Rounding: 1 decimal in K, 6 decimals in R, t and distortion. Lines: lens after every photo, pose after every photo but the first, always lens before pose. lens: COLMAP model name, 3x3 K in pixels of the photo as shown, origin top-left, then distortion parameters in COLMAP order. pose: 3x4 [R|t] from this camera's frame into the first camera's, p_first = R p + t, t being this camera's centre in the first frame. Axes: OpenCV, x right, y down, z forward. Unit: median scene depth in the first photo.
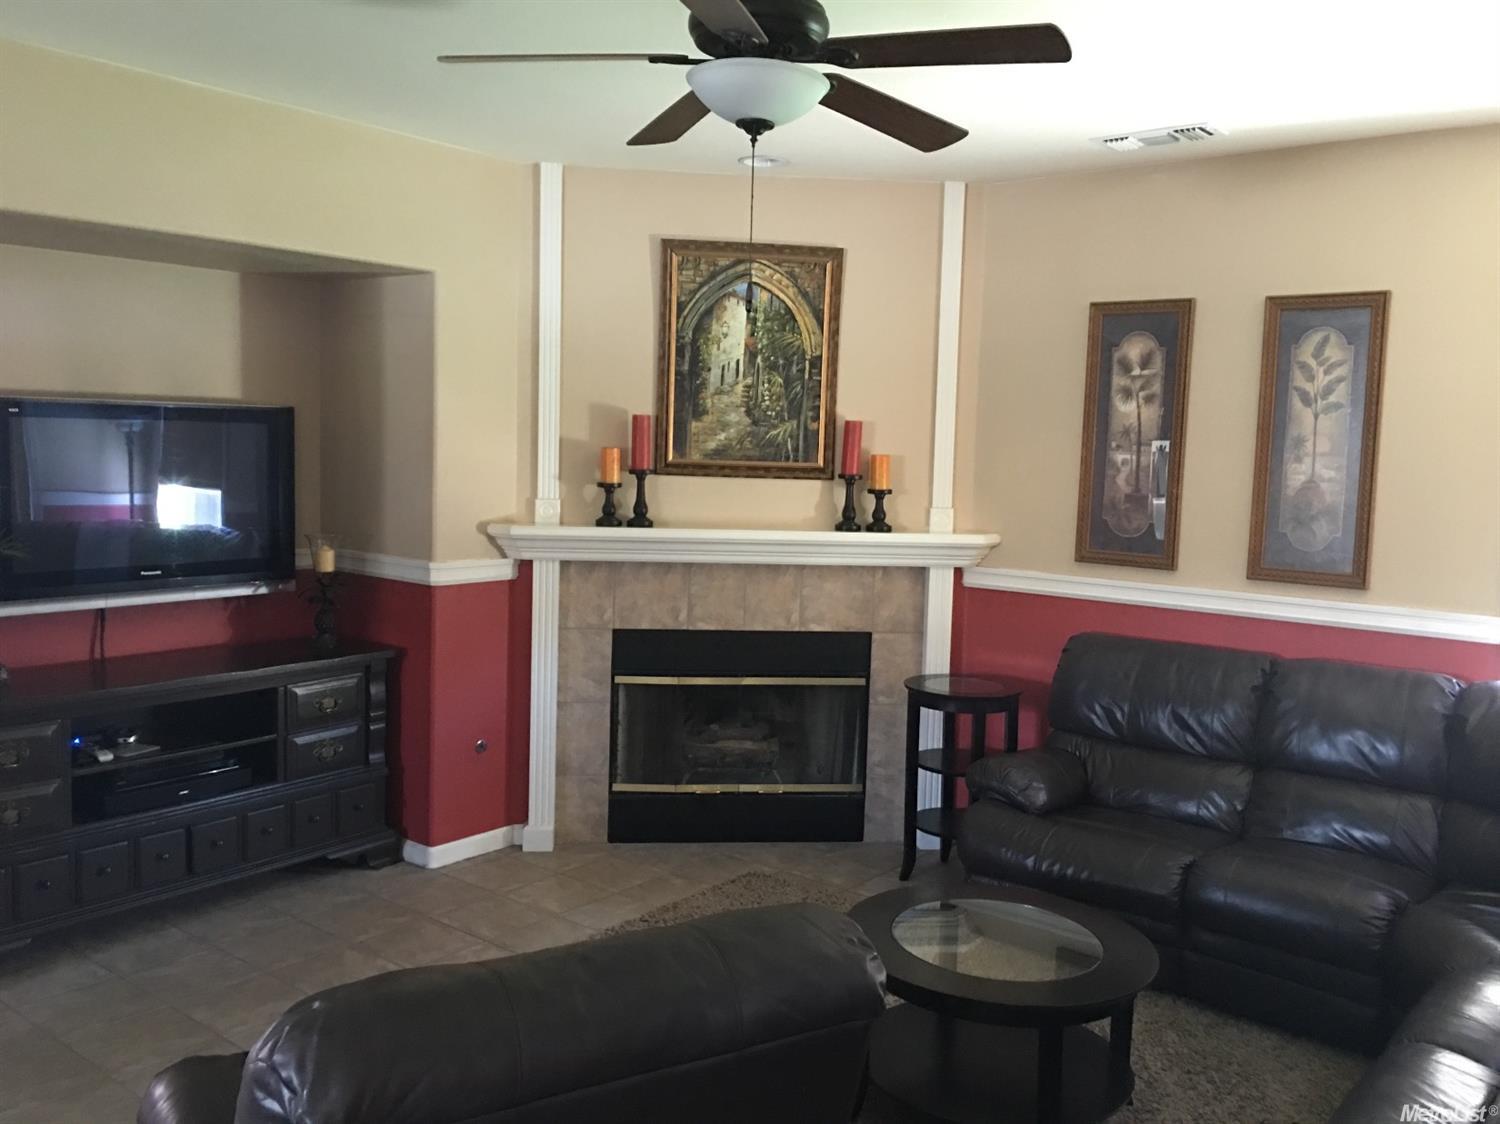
lens RADIAL K [[1263.5, 0, 728.2], [0, 1263.5, 541.5], [0, 0, 1]] dist [0.077543, -0.095728]
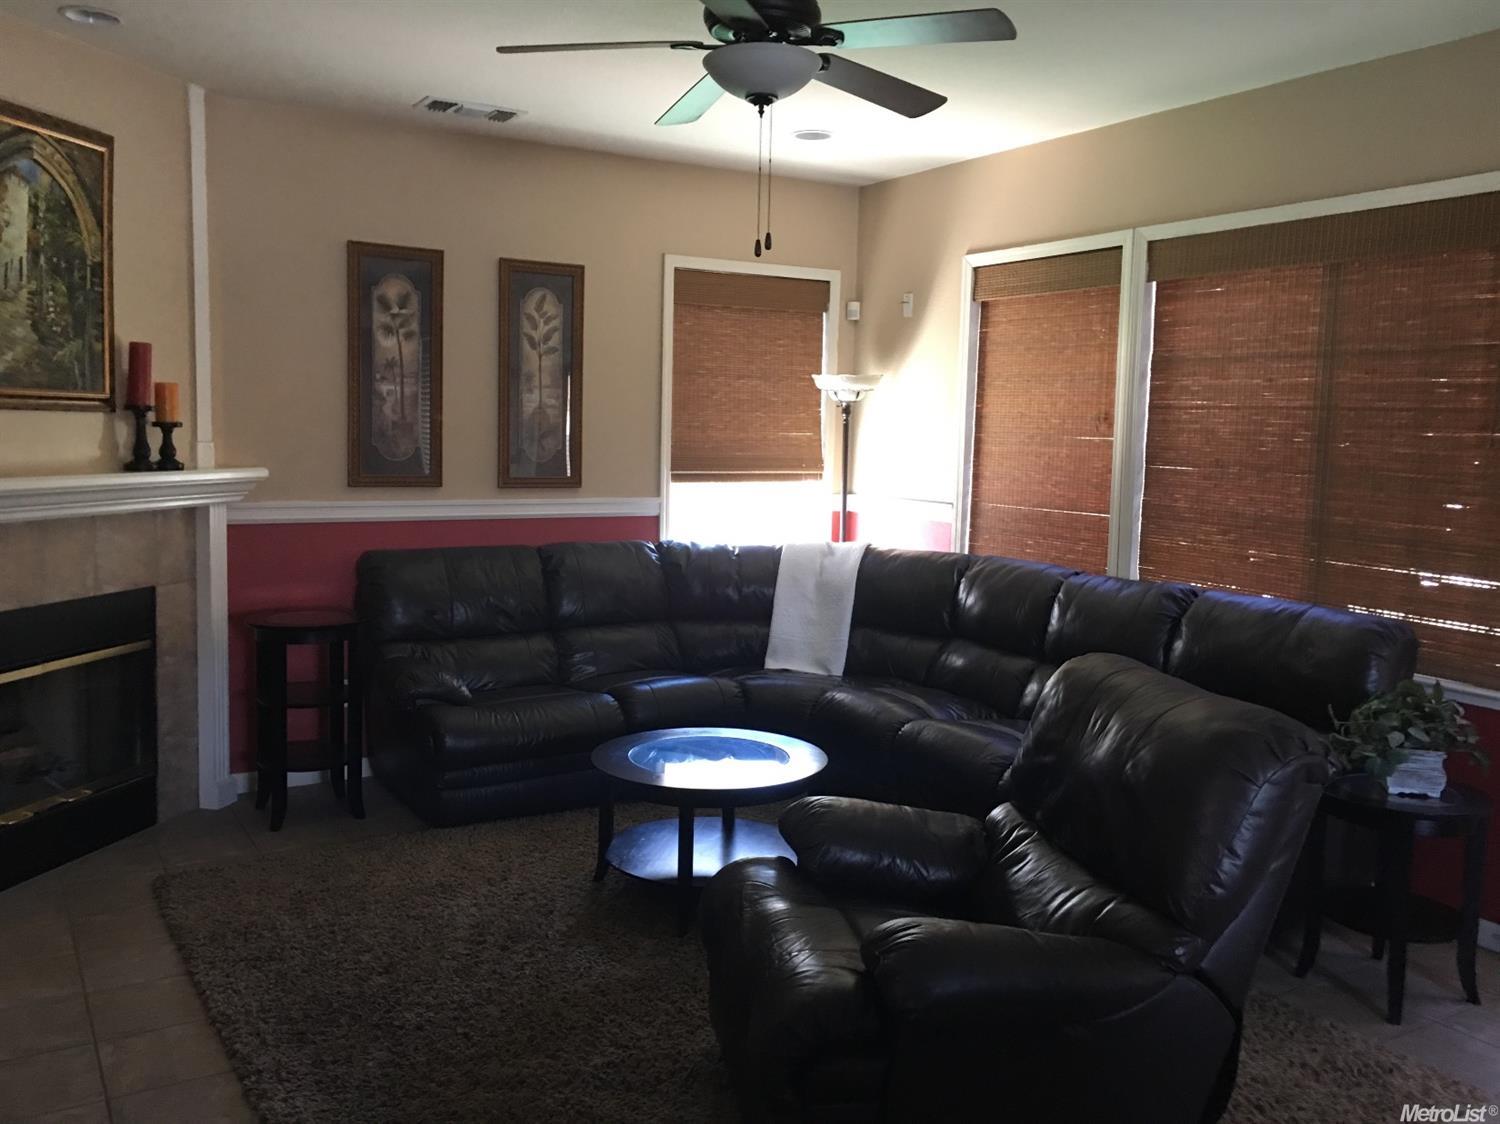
lens RADIAL K [[1263.5, 0, 728.2], [0, 1263.5, 541.5], [0, 0, 1]] dist [0.077543, -0.095728]
pose [[0.351123, -0.106130, 0.930295, -0.590630], [0.066960, 0.993858, 0.088109, -0.011053], [-0.933932, 0.031356, 0.356073, 0.323026]]
